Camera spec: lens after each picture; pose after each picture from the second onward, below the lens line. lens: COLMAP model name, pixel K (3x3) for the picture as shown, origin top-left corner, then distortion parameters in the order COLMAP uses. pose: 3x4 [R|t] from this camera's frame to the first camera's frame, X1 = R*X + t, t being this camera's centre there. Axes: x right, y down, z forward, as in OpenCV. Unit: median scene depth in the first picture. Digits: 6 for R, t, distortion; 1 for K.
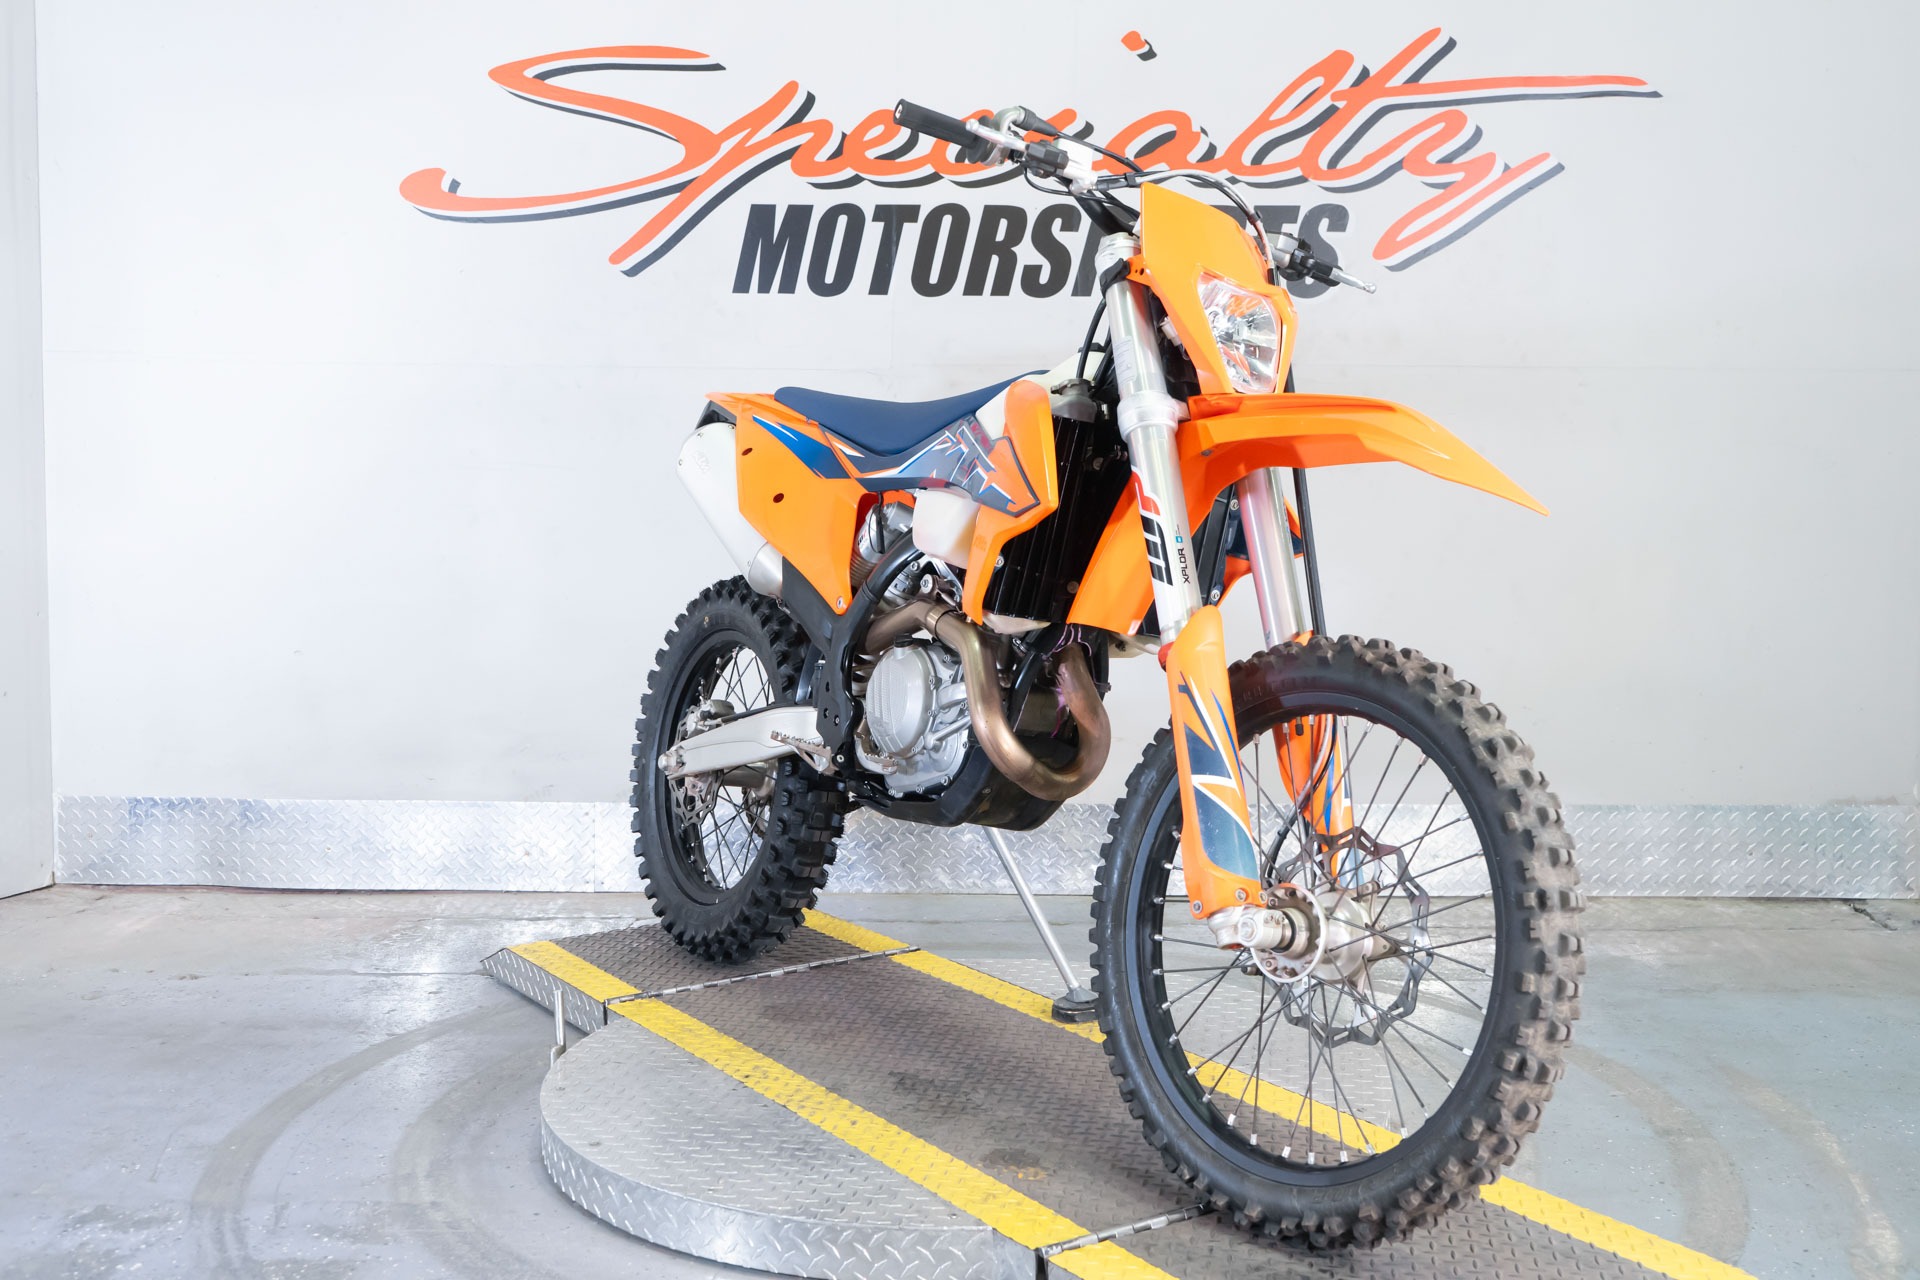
lens RADIAL K [[2005.9, 0, 964.0], [0, 2005.9, 636.6], [0, 0, 1]] dist [0.017347, 0.000000]
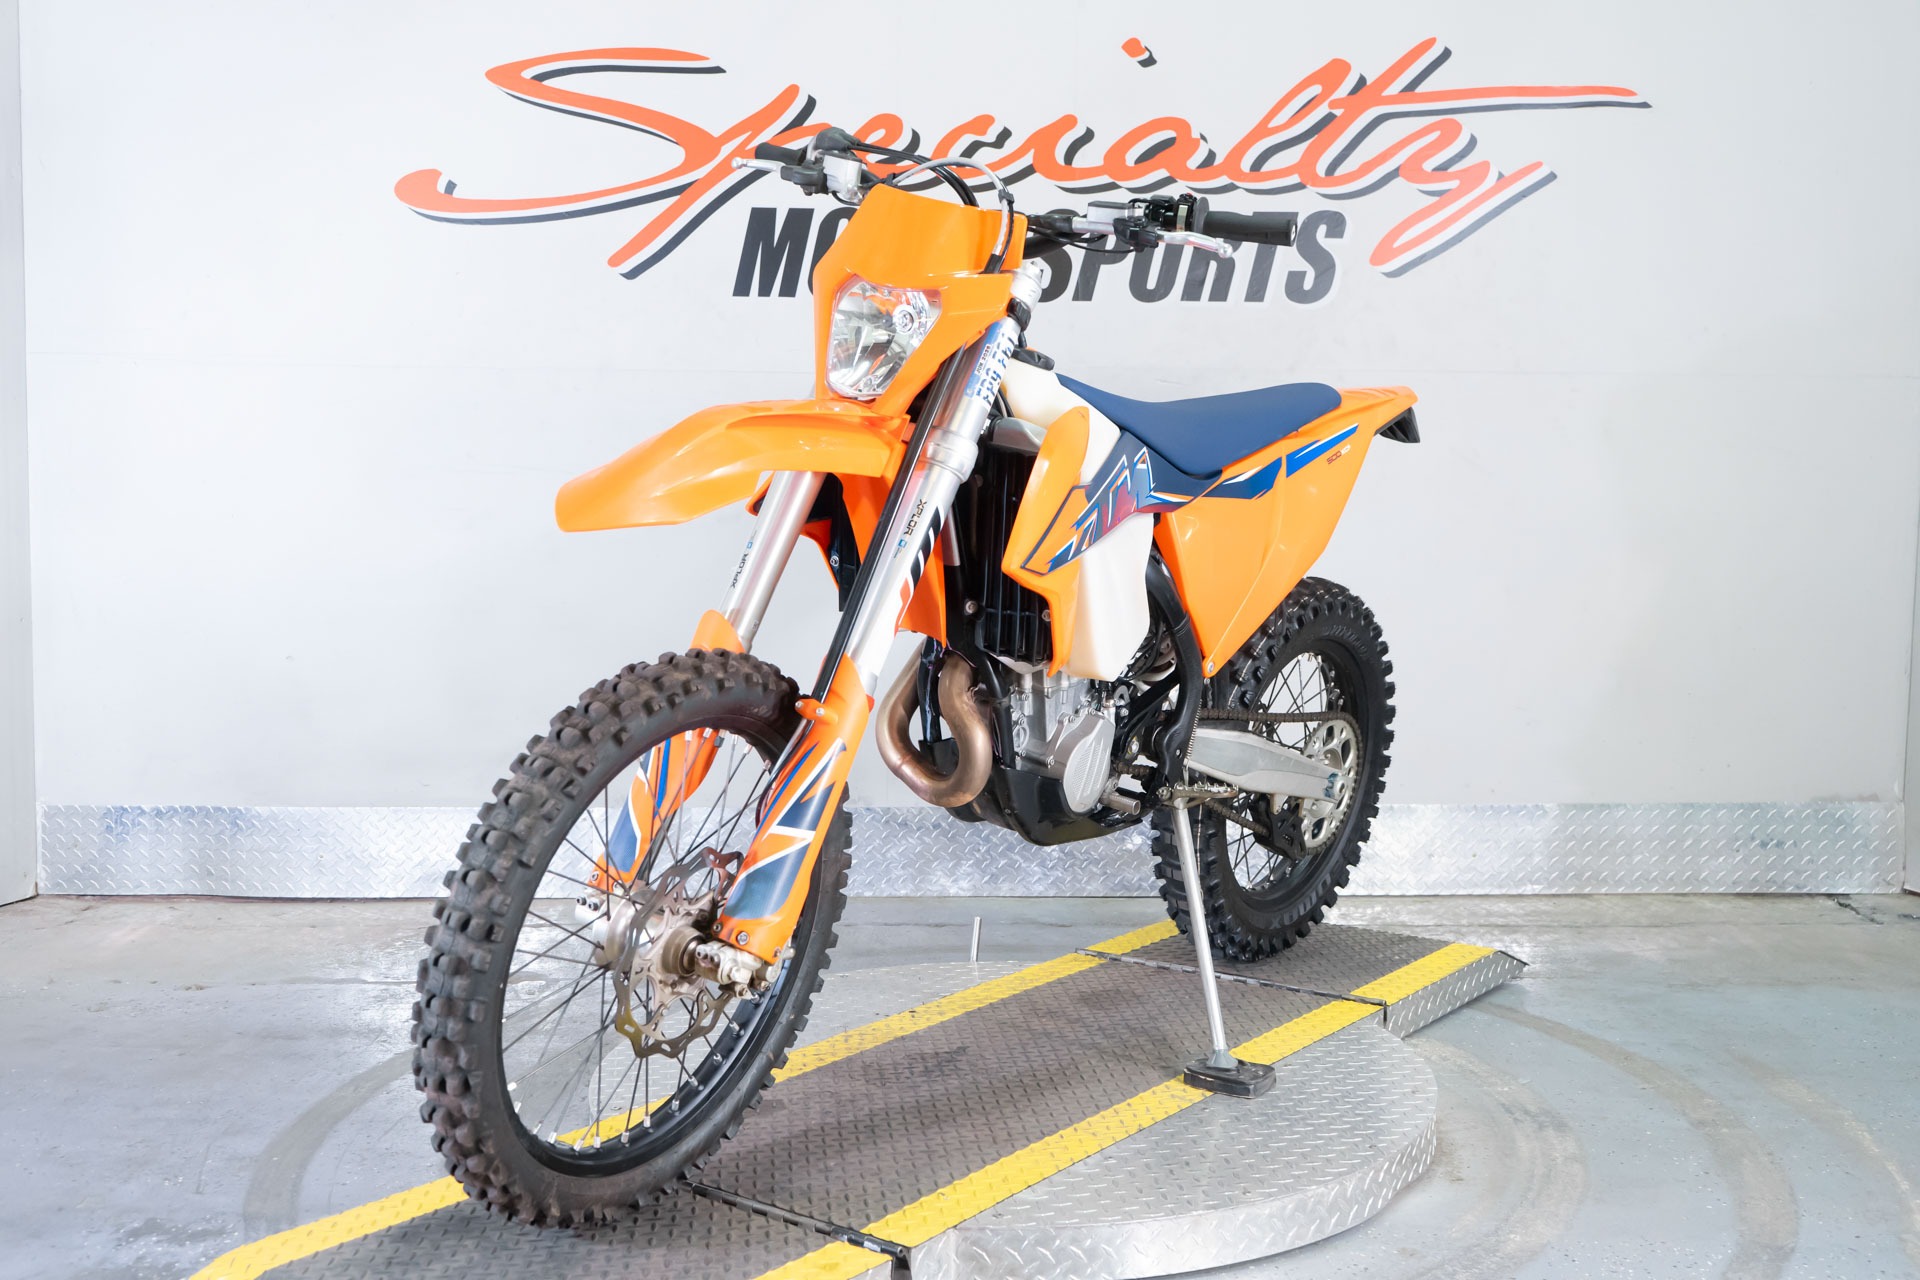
lens RADIAL K [[2005.9, 0, 964.6], [0, 2005.9, 636.7], [0, 0, 1]] dist [0.017347, 0.000000]
pose [[0.999071, -0.003167, 0.042979, -0.044295], [0.003257, 0.999993, -0.002022, 0.000478], [-0.042972, 0.002160, 0.999074, -0.001489]]
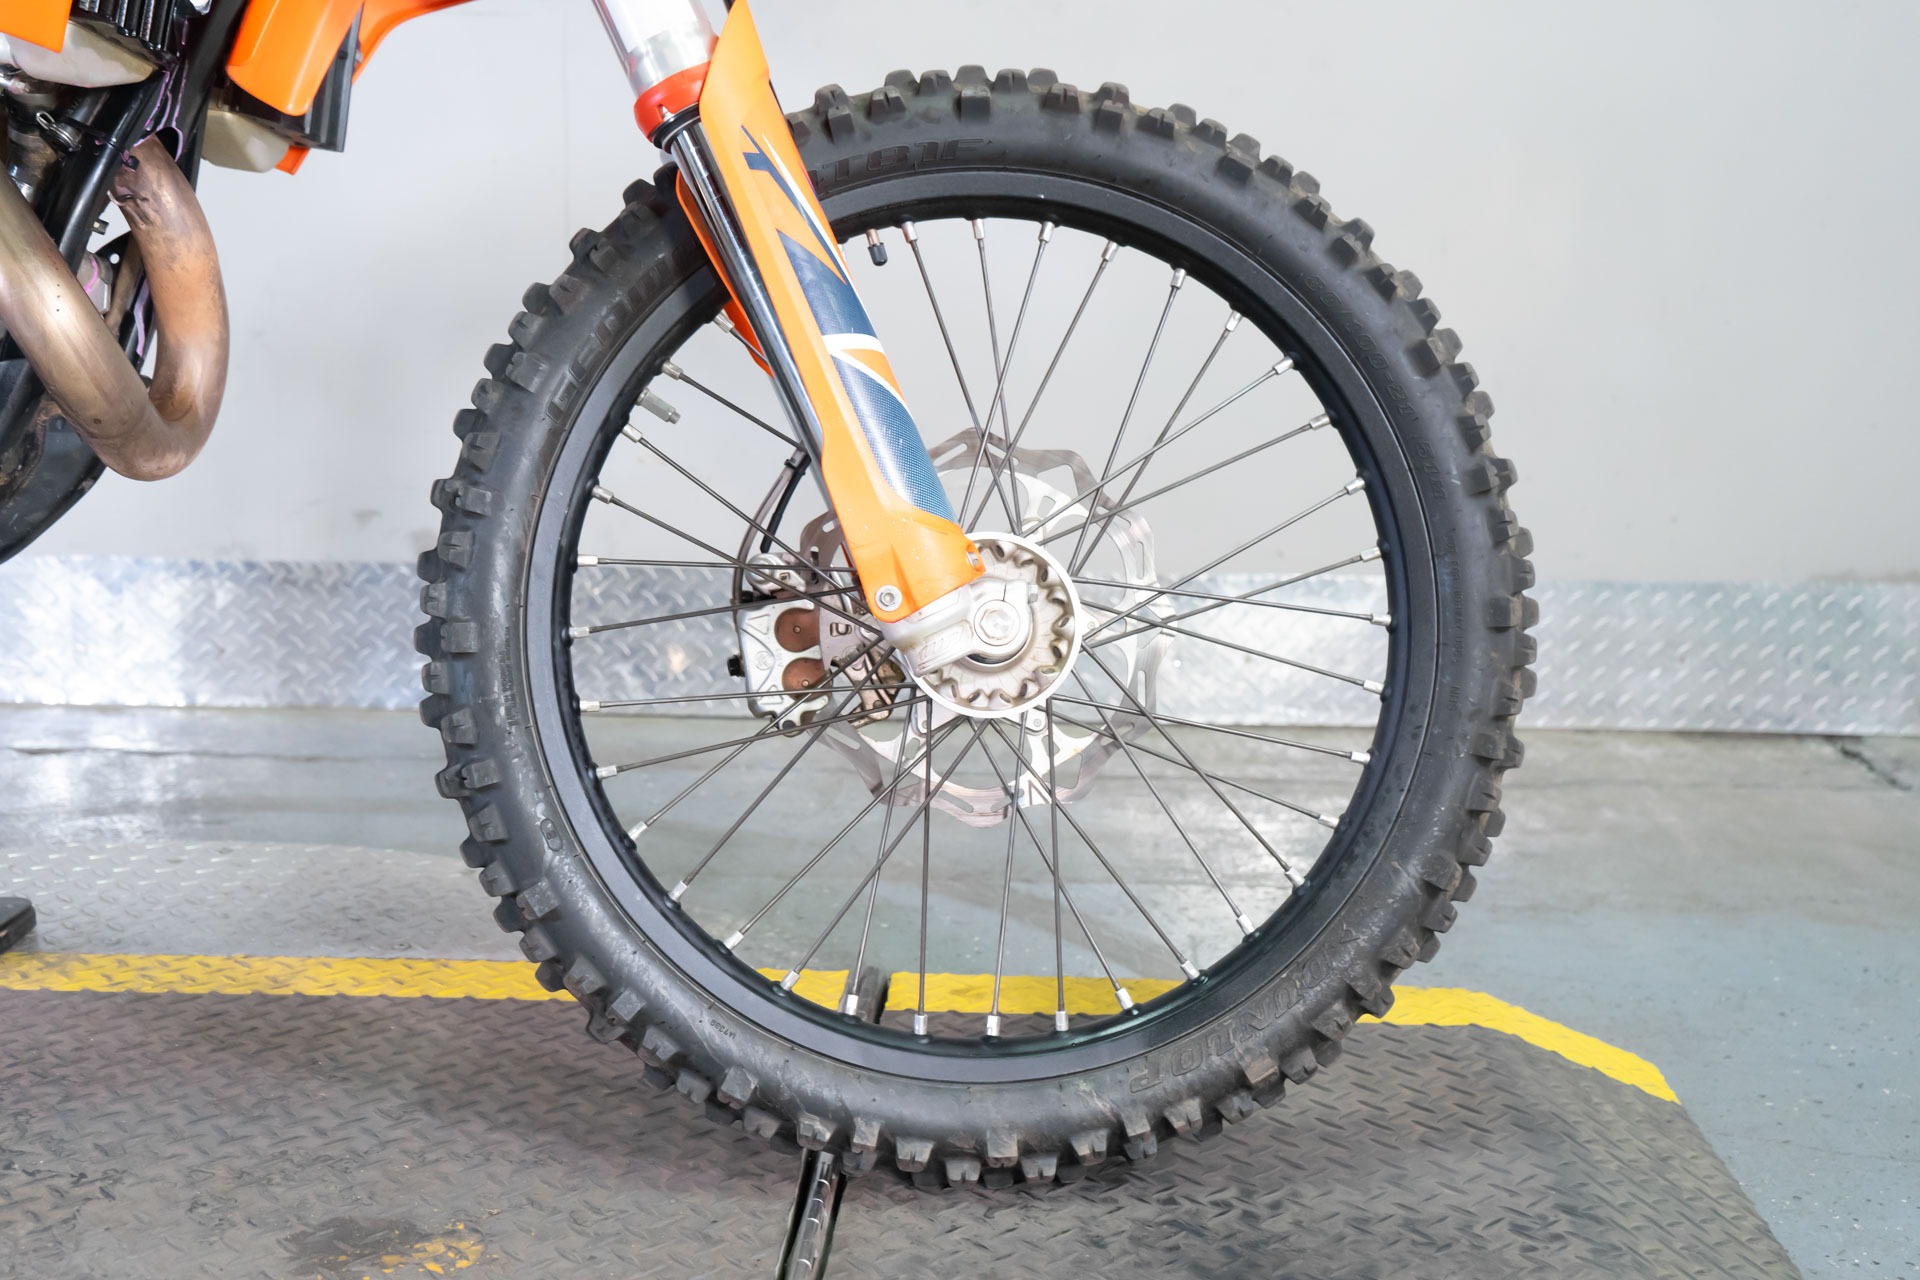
lens RADIAL K [[2114.1, 0, 961.5], [0, 2114.1, 632.6], [0, 0, 1]] dist [-0.006018, 0.000000]
pose [[0.999585, 0.013449, 0.025493, 0.156183], [-0.015911, 0.994964, 0.098962, 0.039640], [-0.024034, -0.099327, 0.994765, 0.368304]]
